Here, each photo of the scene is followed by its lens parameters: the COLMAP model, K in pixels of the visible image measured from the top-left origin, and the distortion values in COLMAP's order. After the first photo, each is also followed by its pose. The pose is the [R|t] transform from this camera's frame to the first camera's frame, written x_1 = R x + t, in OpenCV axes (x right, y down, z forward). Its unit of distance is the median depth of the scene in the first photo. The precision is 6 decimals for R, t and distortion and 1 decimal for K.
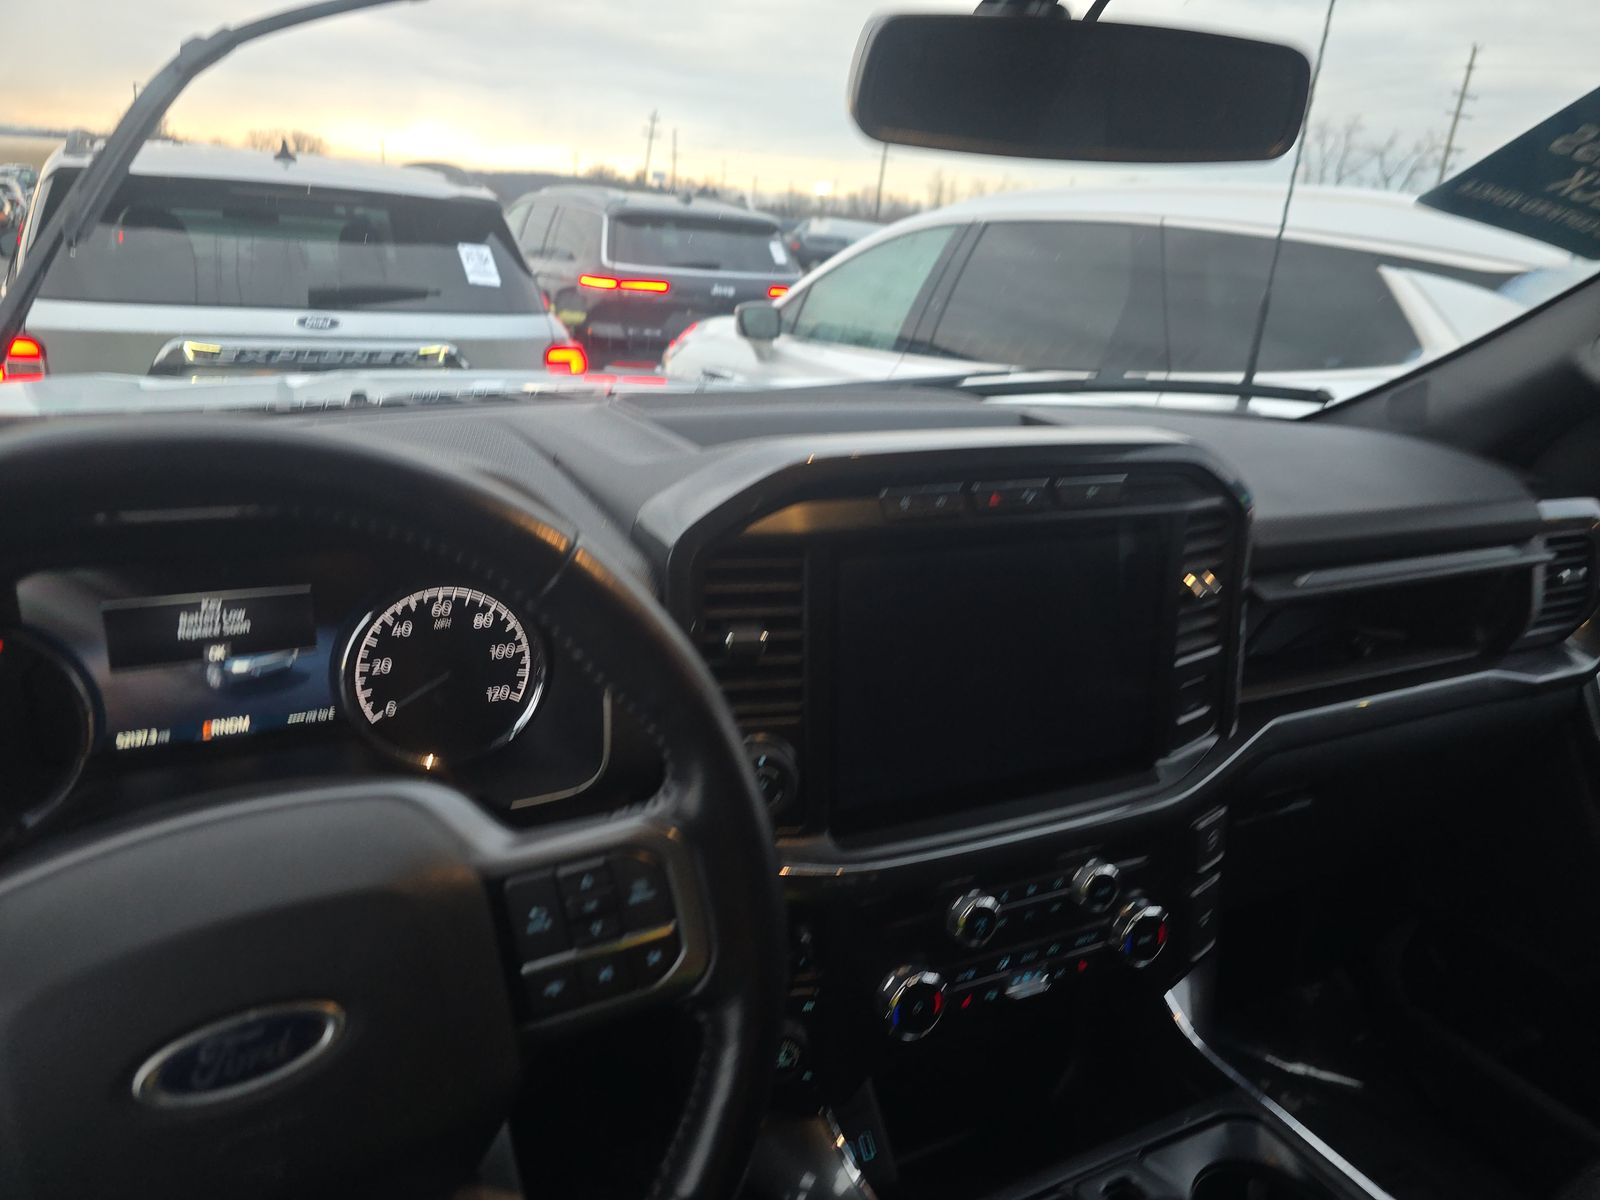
lens RADIAL K [[1079.6, 0, 800.0], [0, 1079.6, 600.0], [0, 0, 1]] dist [0.065438, -0.060508]
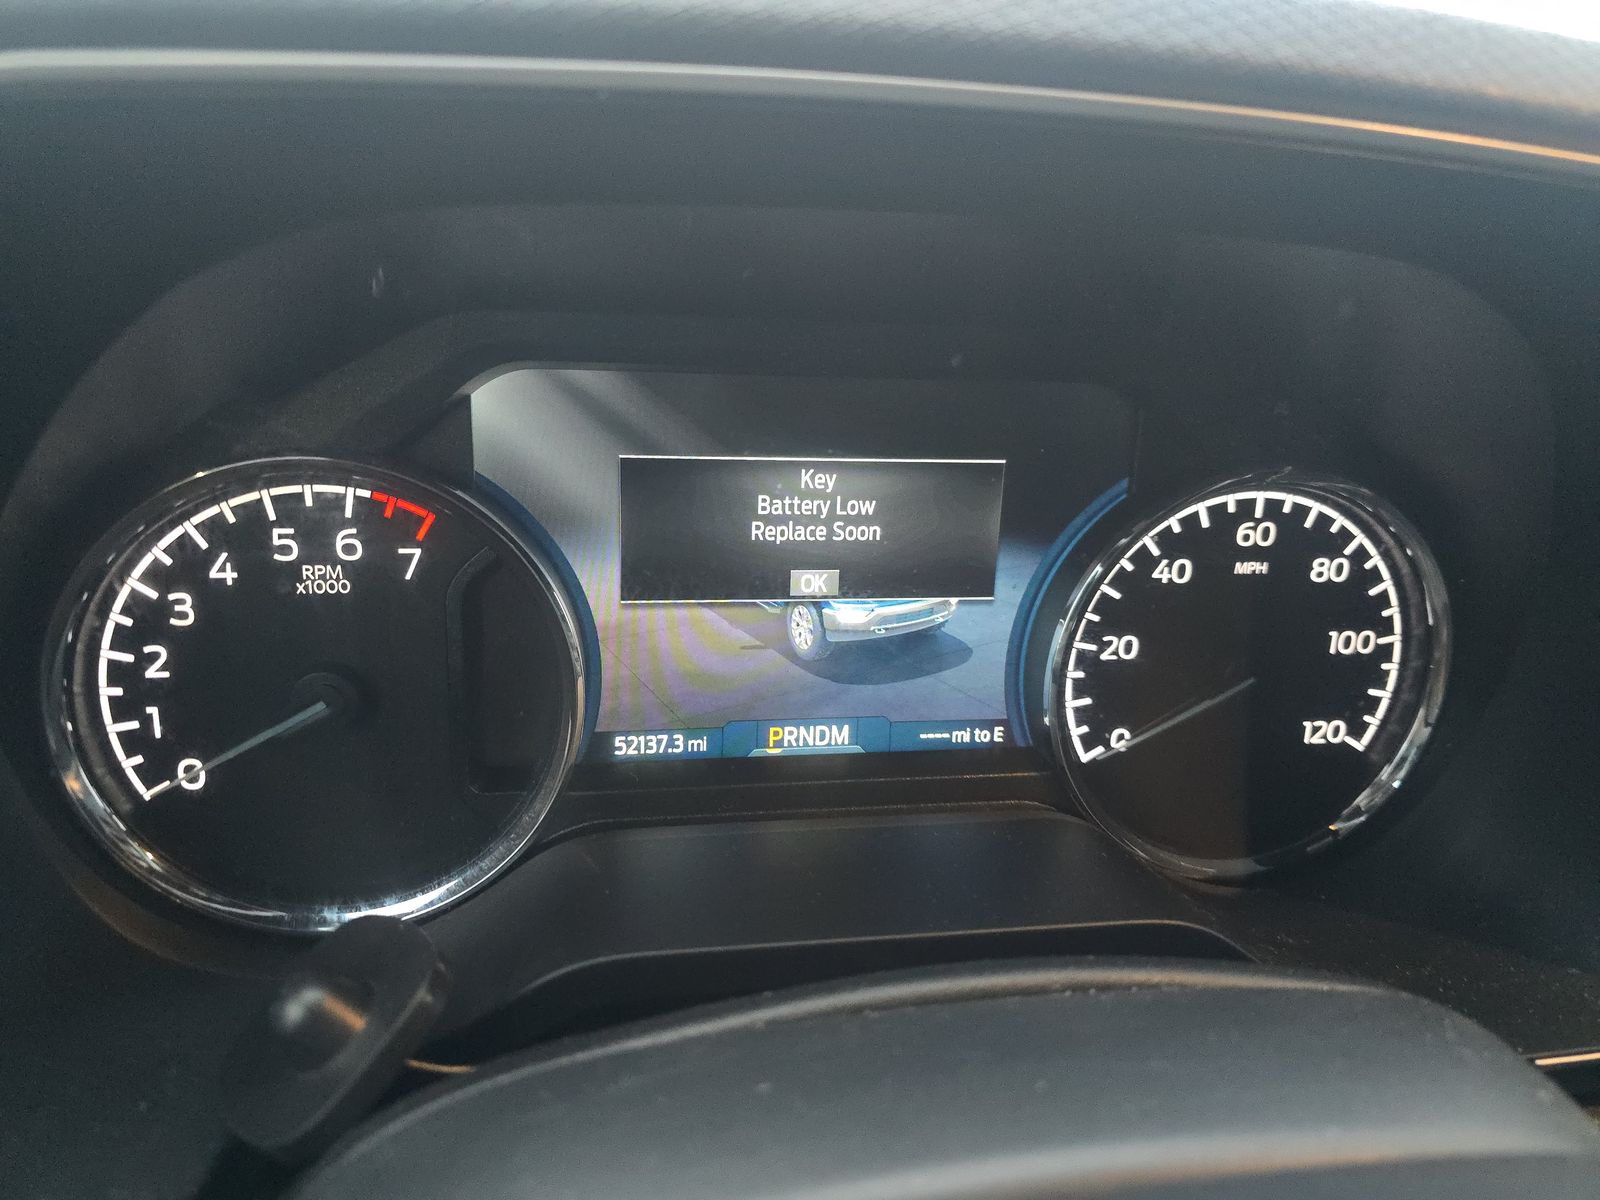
lens RADIAL K [[1101.3, 0, 792.9], [0, 1101.3, 596.8], [0, 0, 1]] dist [0.067187, -0.075552]
pose [[0.954720, 0.097722, -0.280999, -0.381729], [-0.096053, 0.995180, 0.019742, 0.043262], [0.281574, 0.008142, 0.959505, 0.508604]]
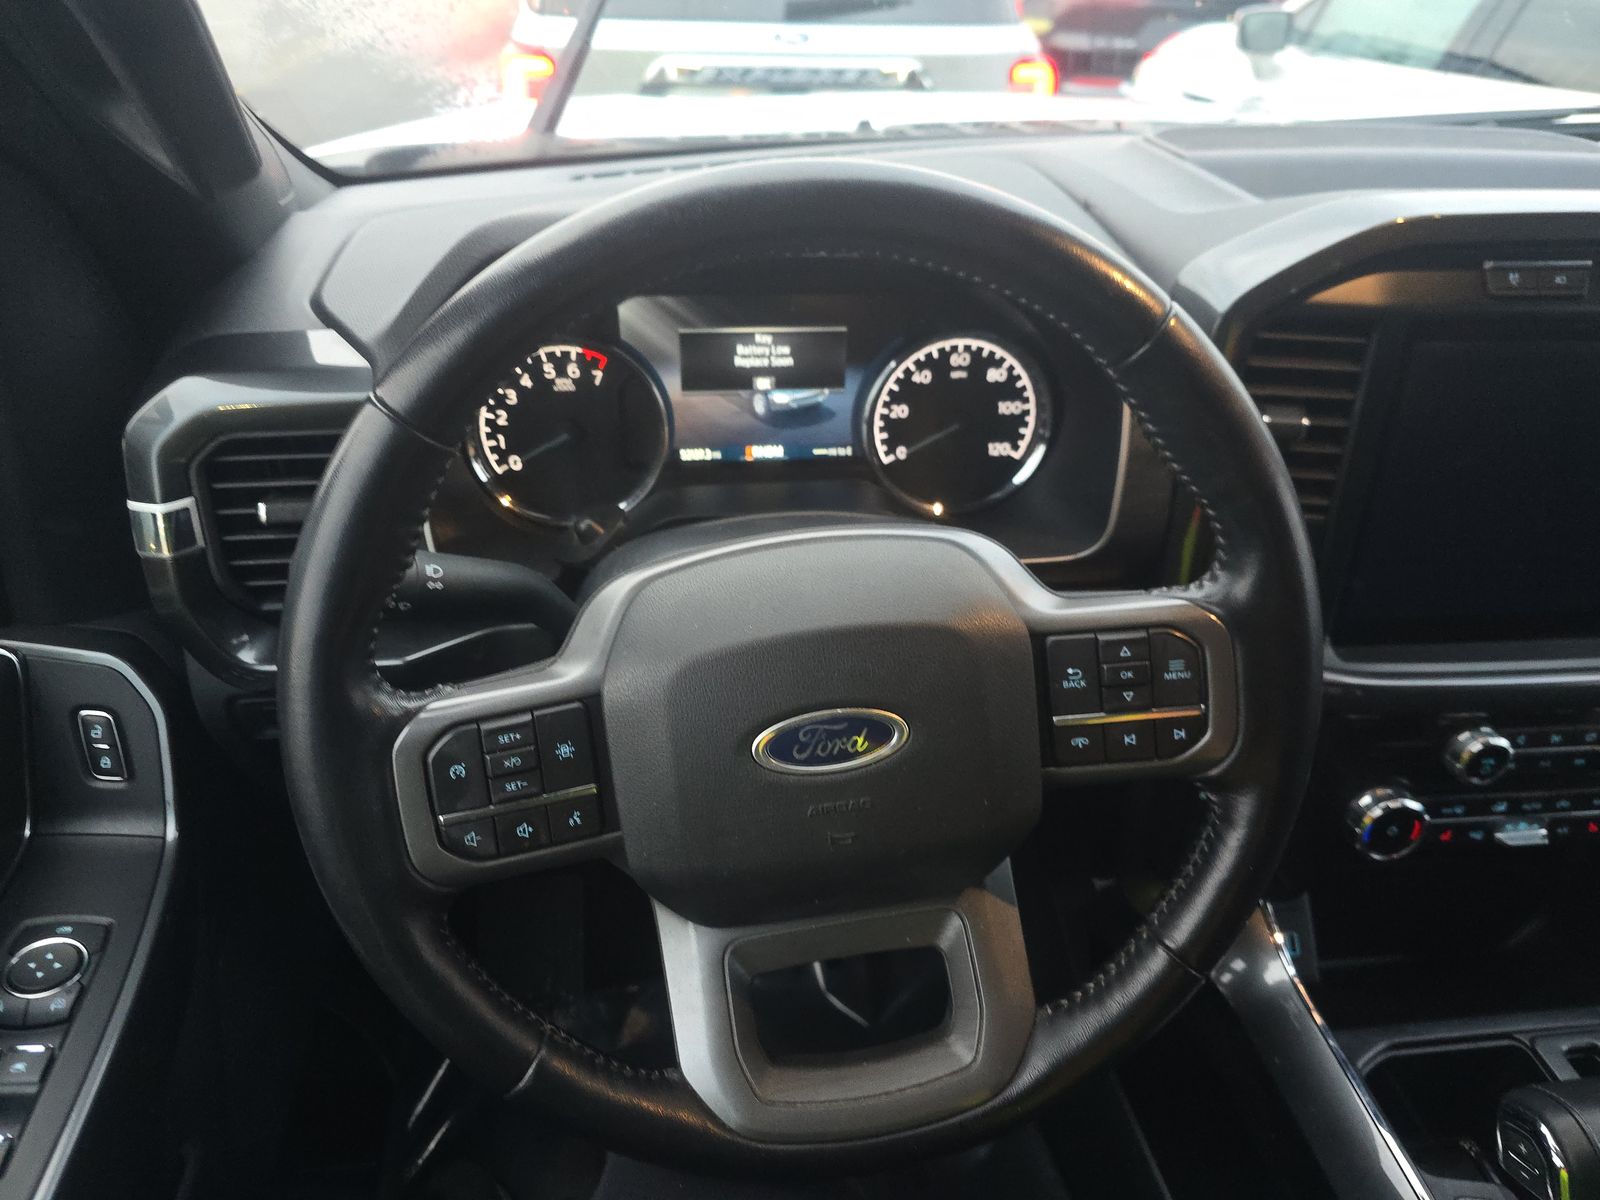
lens RADIAL K [[1101.3, 0, 792.9], [0, 1101.3, 596.8], [0, 0, 1]] dist [0.067187, -0.075552]
pose [[0.932827, 0.161753, -0.321979, -0.108486], [-0.087060, 0.968280, 0.234210, -0.005650], [0.349650, -0.190446, 0.917320, -0.039394]]
